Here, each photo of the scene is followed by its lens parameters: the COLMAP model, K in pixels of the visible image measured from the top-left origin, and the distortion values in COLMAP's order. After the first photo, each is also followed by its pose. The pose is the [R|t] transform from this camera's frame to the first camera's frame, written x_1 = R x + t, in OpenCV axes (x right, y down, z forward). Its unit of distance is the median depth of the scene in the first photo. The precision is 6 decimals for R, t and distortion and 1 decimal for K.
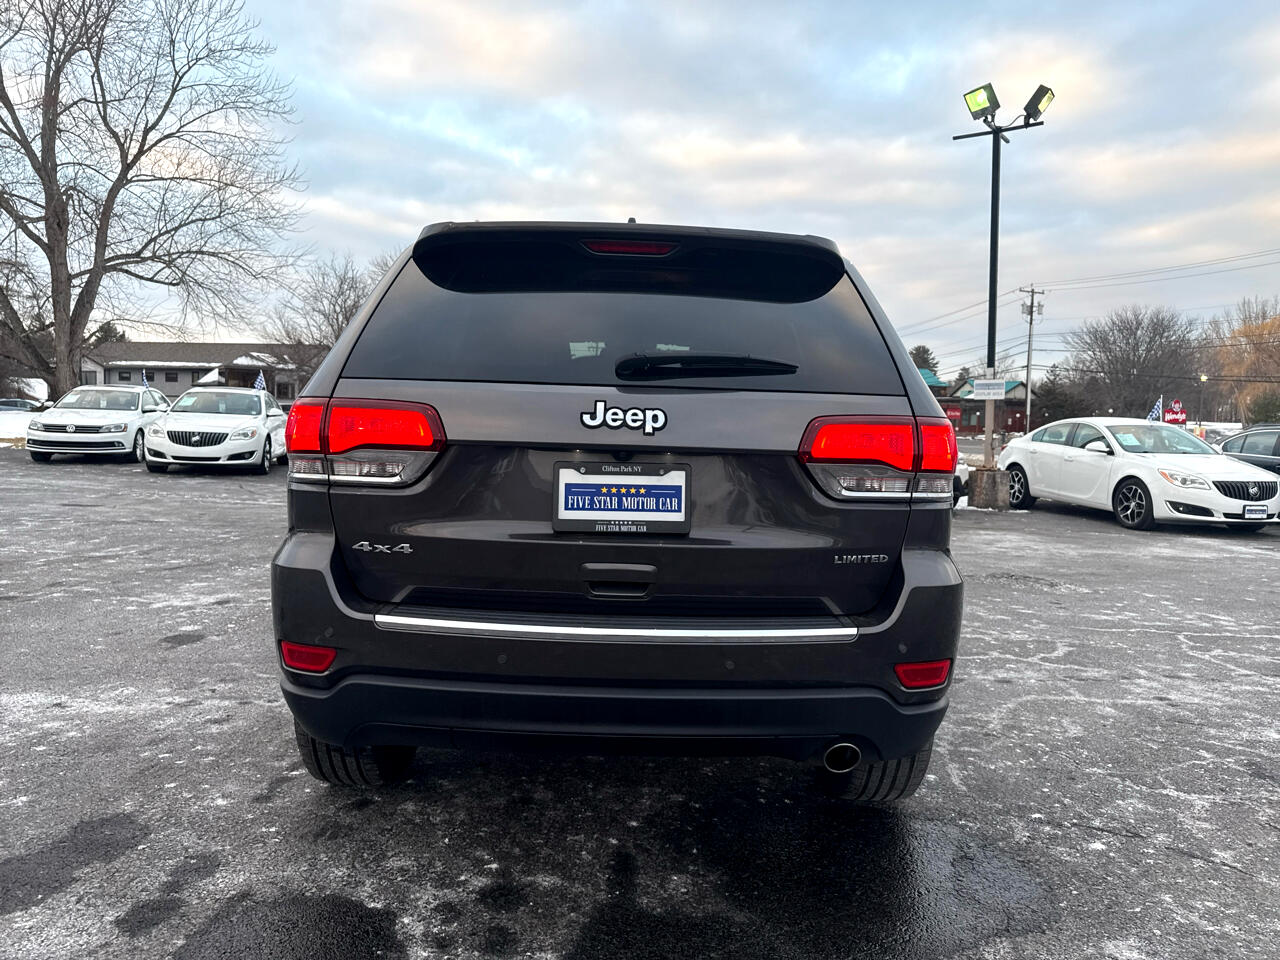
lens RADIAL K [[898.6, 0, 642.4], [0, 898.6, 474.4], [0, 0, 1]] dist [0.052136, -0.056119]
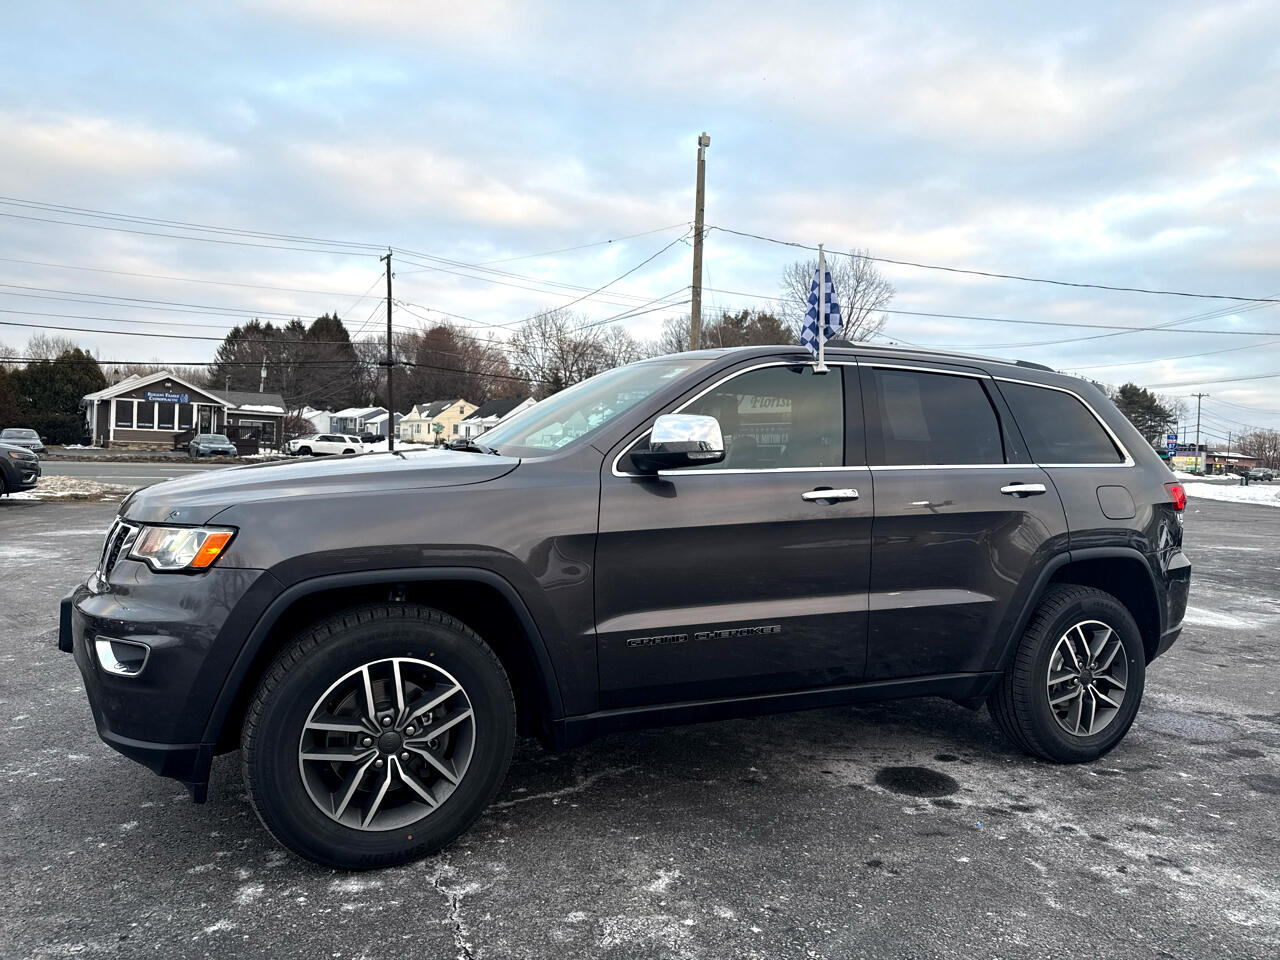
lens RADIAL K [[889.0, 0, 653.5], [0, 889.0, 483.2], [0, 0, 1]] dist [0.028358, -0.022891]
pose [[-0.423213, -0.065885, 0.903632, -1.543575], [0.006035, 0.997125, 0.075528, -0.222327], [-0.906010, 0.037417, -0.421599, 2.664298]]
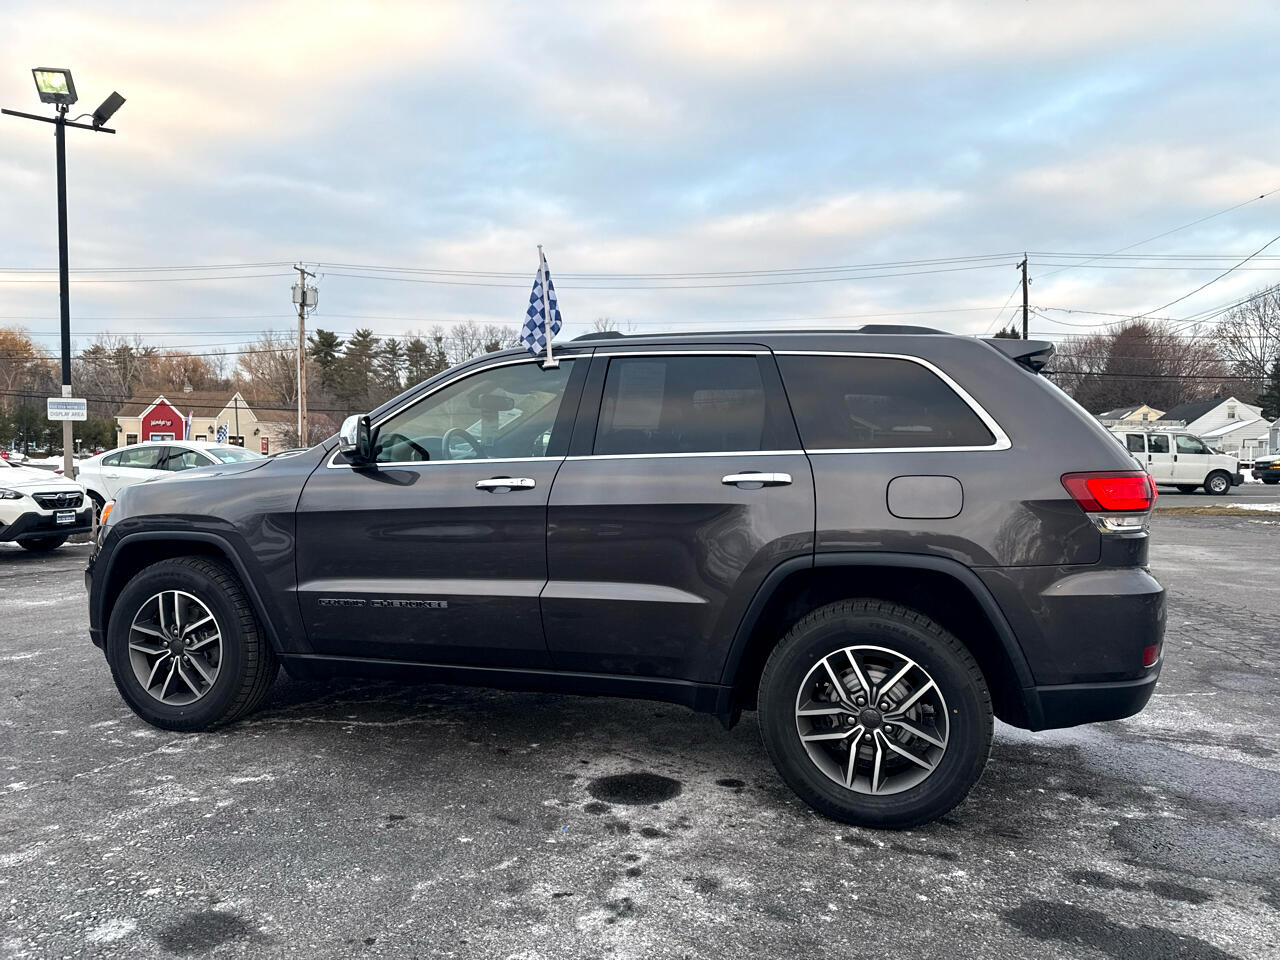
lens RADIAL K [[887.5, 0, 640.0], [0, 887.5, 480.0], [0, 0, 1]] dist [0.047174, -0.051361]
pose [[0.307184, -0.044680, 0.950601, -1.728583], [0.050917, 0.998238, 0.030465, -0.137819], [-0.950287, 0.039043, 0.308918, 1.175764]]
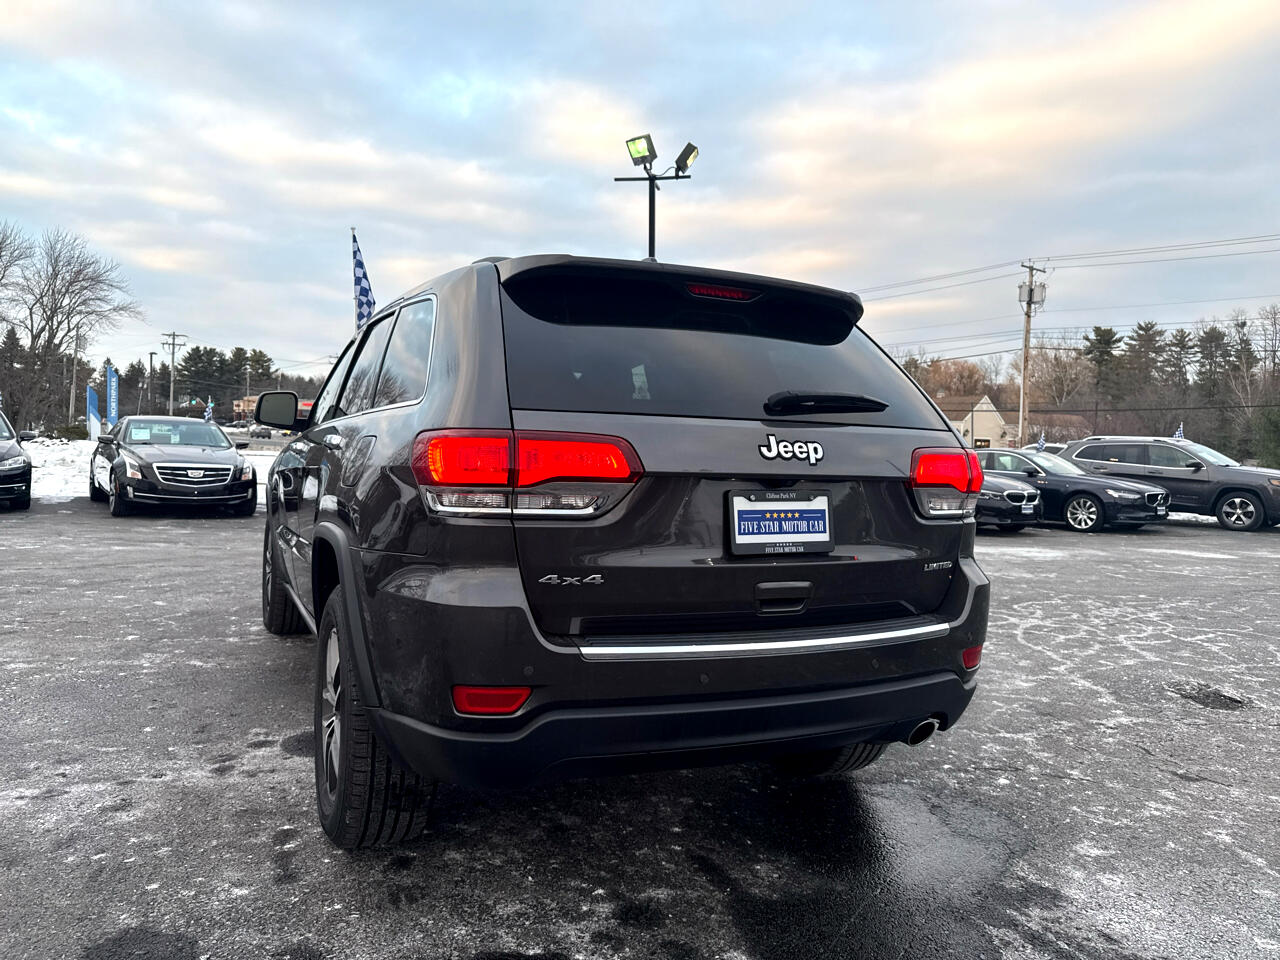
lens RADIAL K [[898.6, 0, 642.4], [0, 898.6, 474.4], [0, 0, 1]] dist [0.052136, -0.056119]
pose [[0.905467, -0.010640, 0.424284, -0.556566], [0.016985, 0.999793, -0.011175, -0.019732], [-0.424077, 0.017325, 0.905460, 0.060573]]
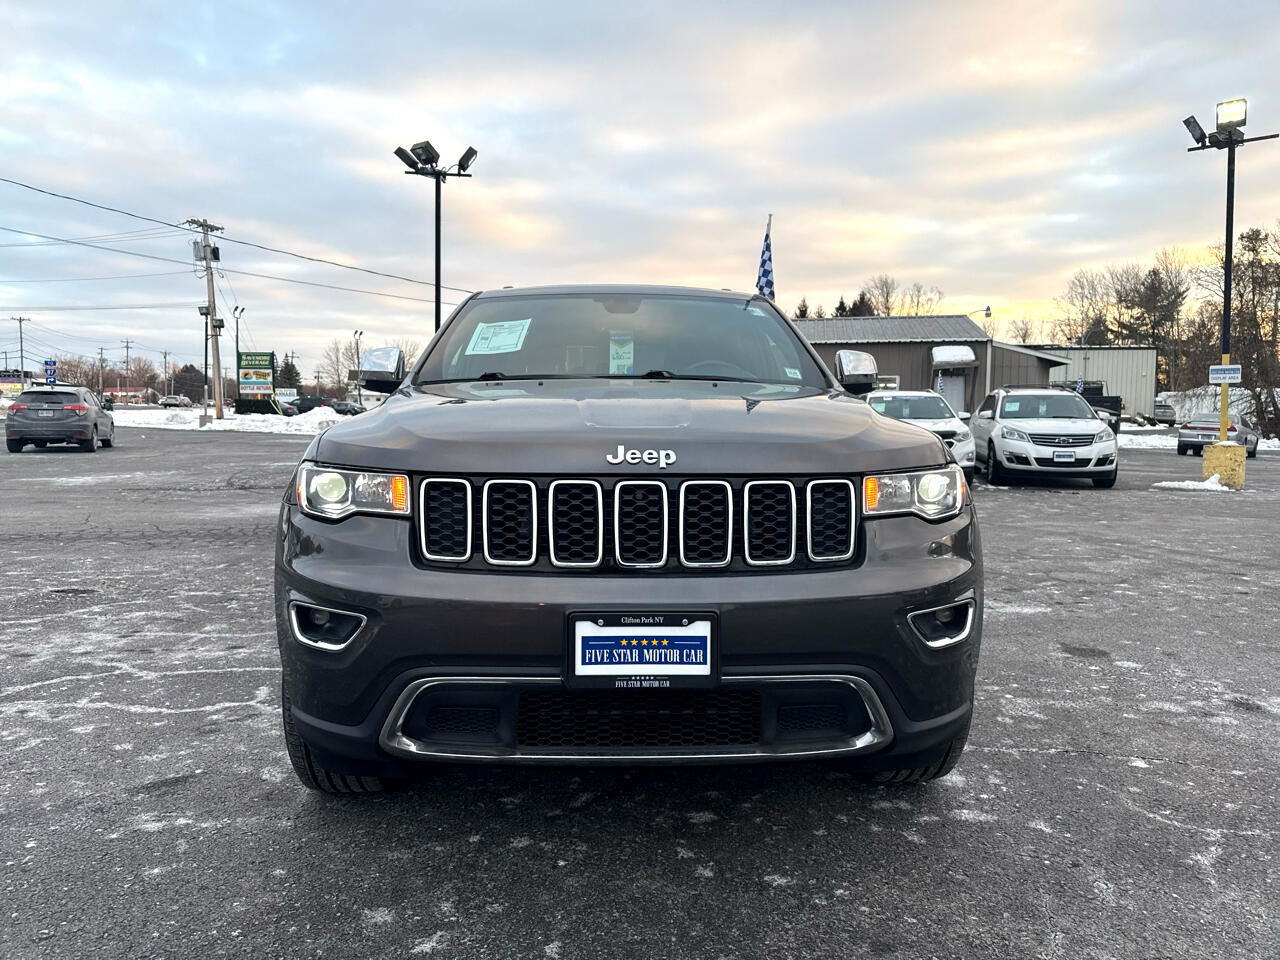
lens RADIAL K [[895.0, 0, 622.3], [0, 895.0, 475.4], [0, 0, 1]] dist [0.005712, -0.006501]
pose [[-0.999209, -0.032740, -0.022588, -0.006310], [-0.035389, 0.991003, 0.129074, -0.197050], [0.018159, 0.129771, -0.991378, 3.651332]]
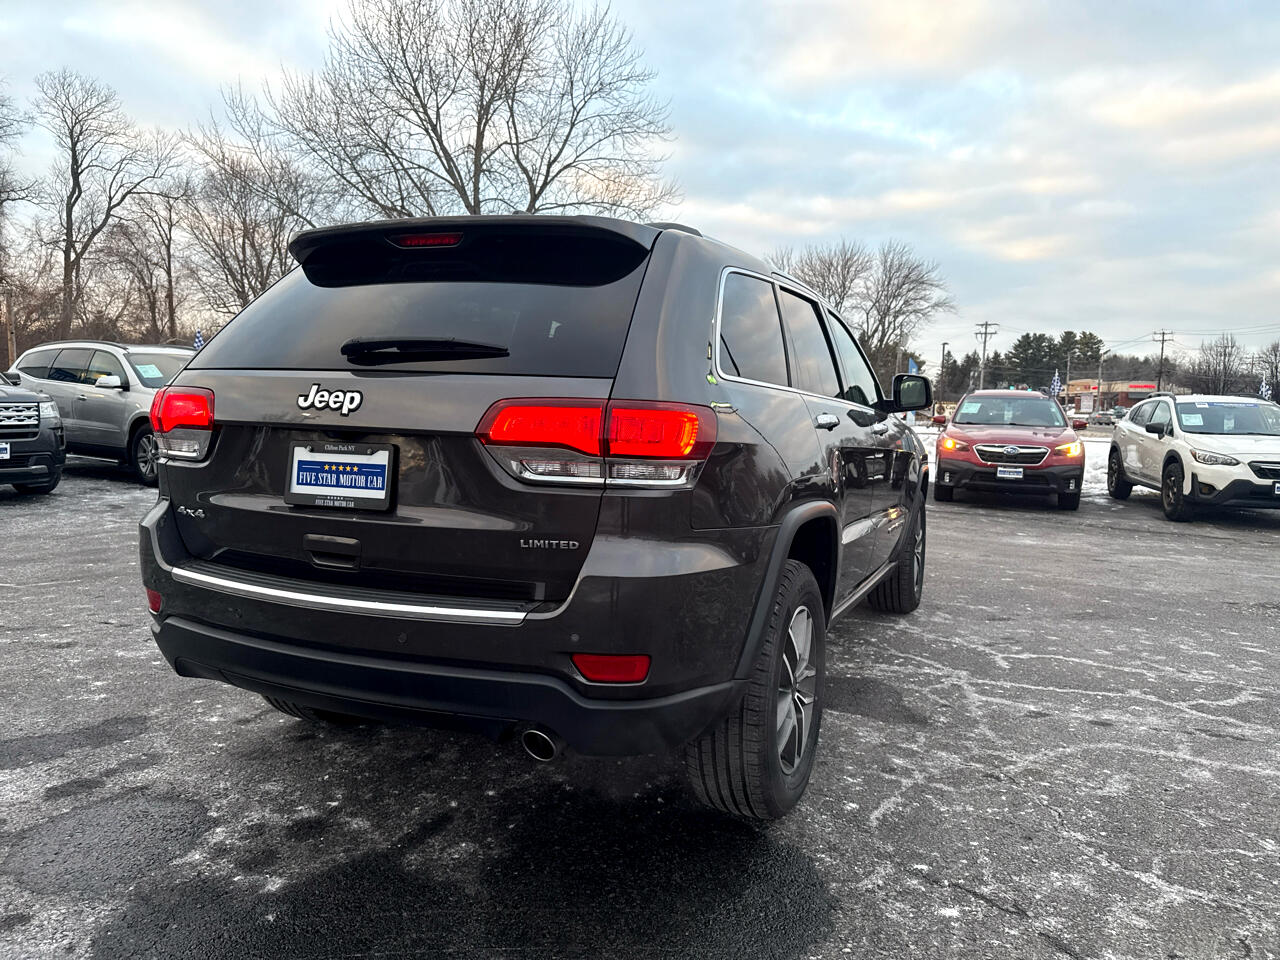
lens RADIAL K [[895.6, 0, 646.3], [0, 895.6, 481.8], [0, 0, 1]] dist [0.050886, -0.056378]
pose [[0.912877, 0.029377, -0.407176, 0.645982], [-0.024455, 0.999551, 0.017288, 0.005918], [0.407501, -0.005825, 0.913186, 0.143877]]
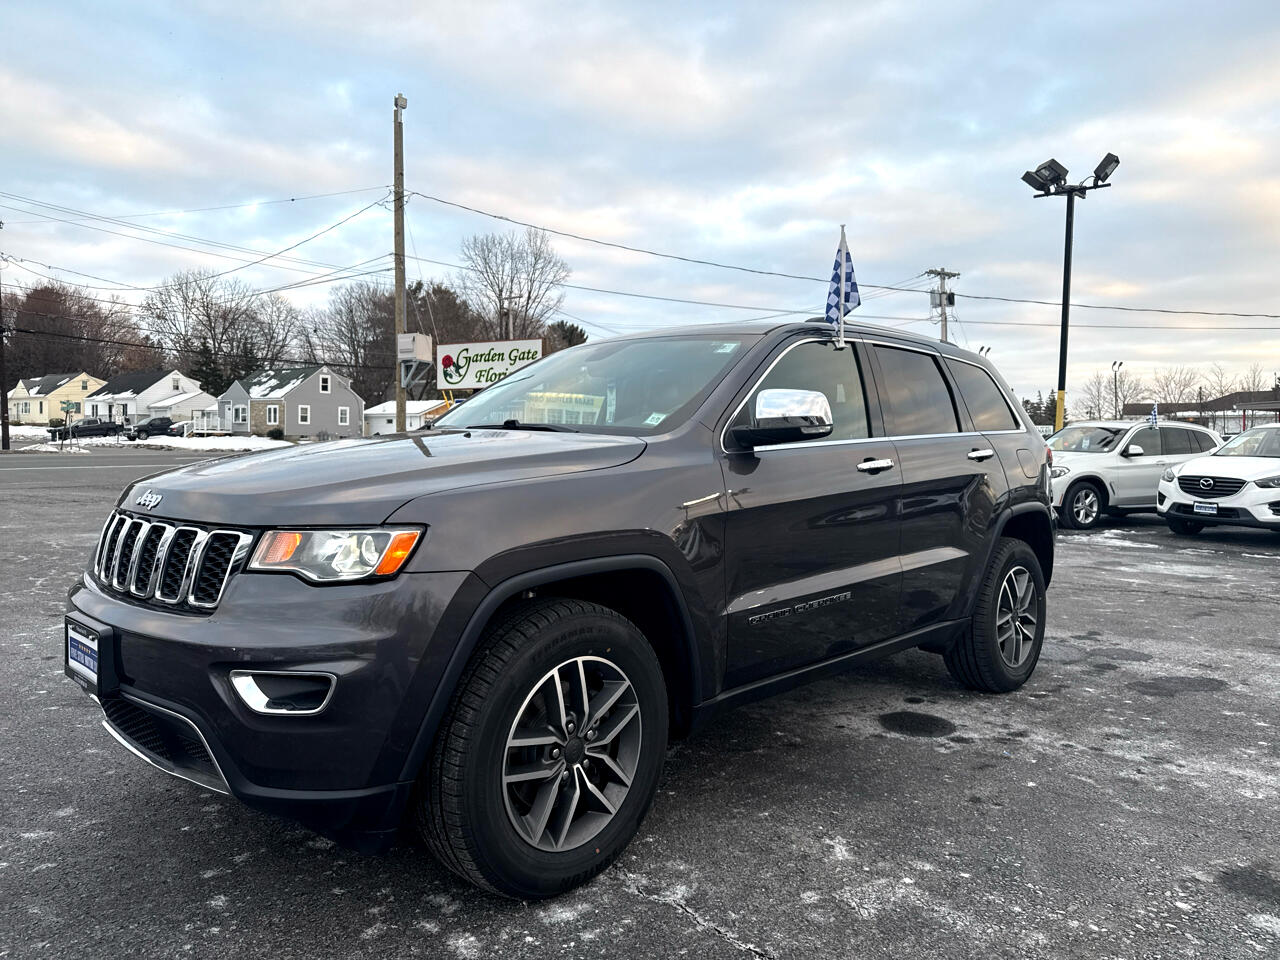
lens RADIAL K [[887.5, 0, 640.0], [0, 887.5, 480.0], [0, 0, 1]] dist [0.047174, -0.051361]
pose [[-0.707381, -0.065079, 0.703830, -1.171689], [0.011053, 0.994612, 0.103075, -0.228467], [-0.706746, 0.080693, -0.702851, 3.132488]]
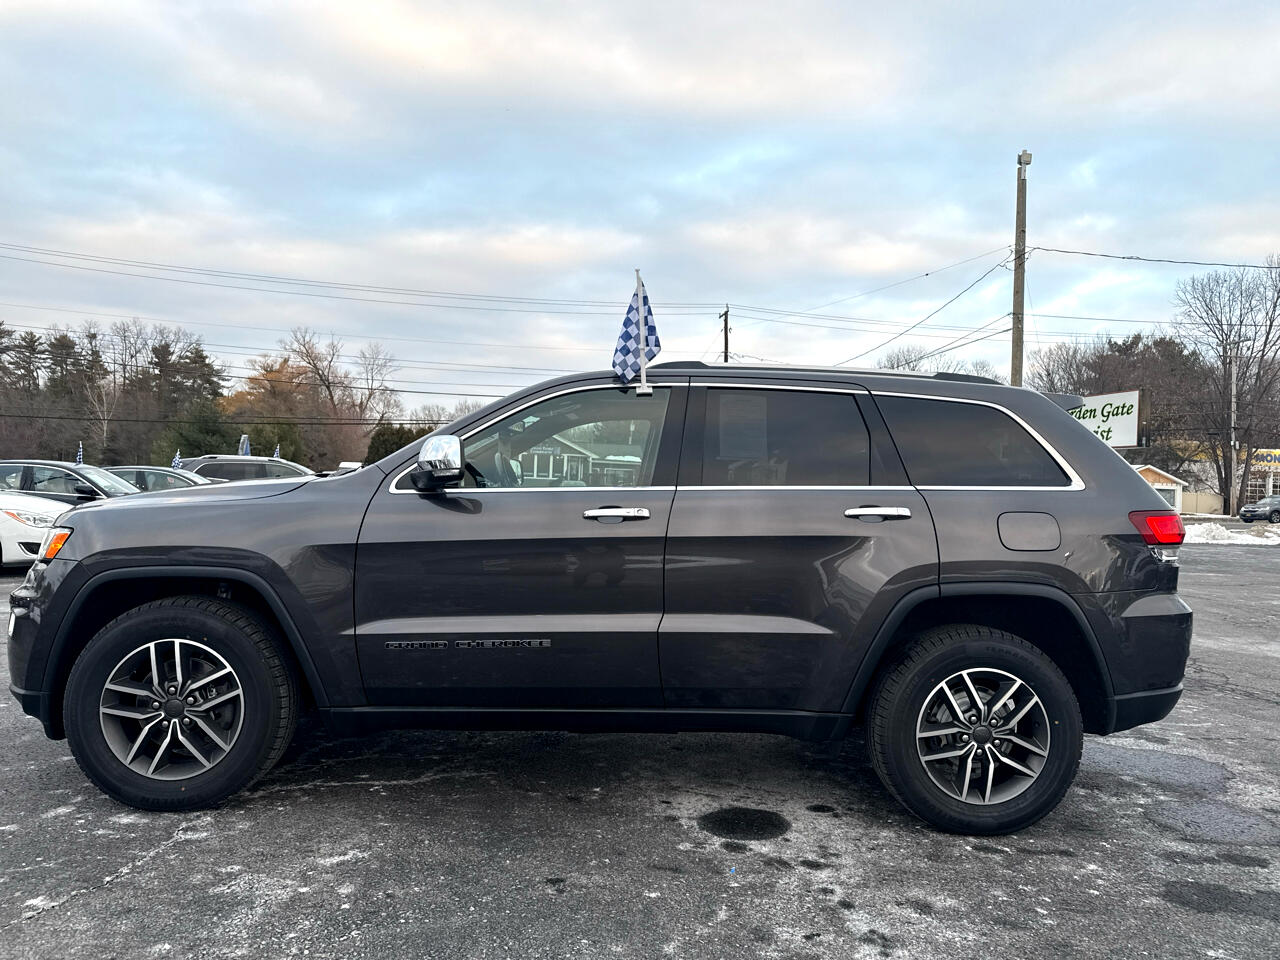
lens RADIAL K [[892.6, 0, 646.2], [0, 892.6, 480.4], [0, 0, 1]] dist [0.023678, -0.018754]
pose [[-0.028294, -0.015351, 0.999482, -1.803898], [0.023311, 0.999600, 0.016013, -0.172199], [-0.999328, 0.023752, -0.027925, 1.825317]]
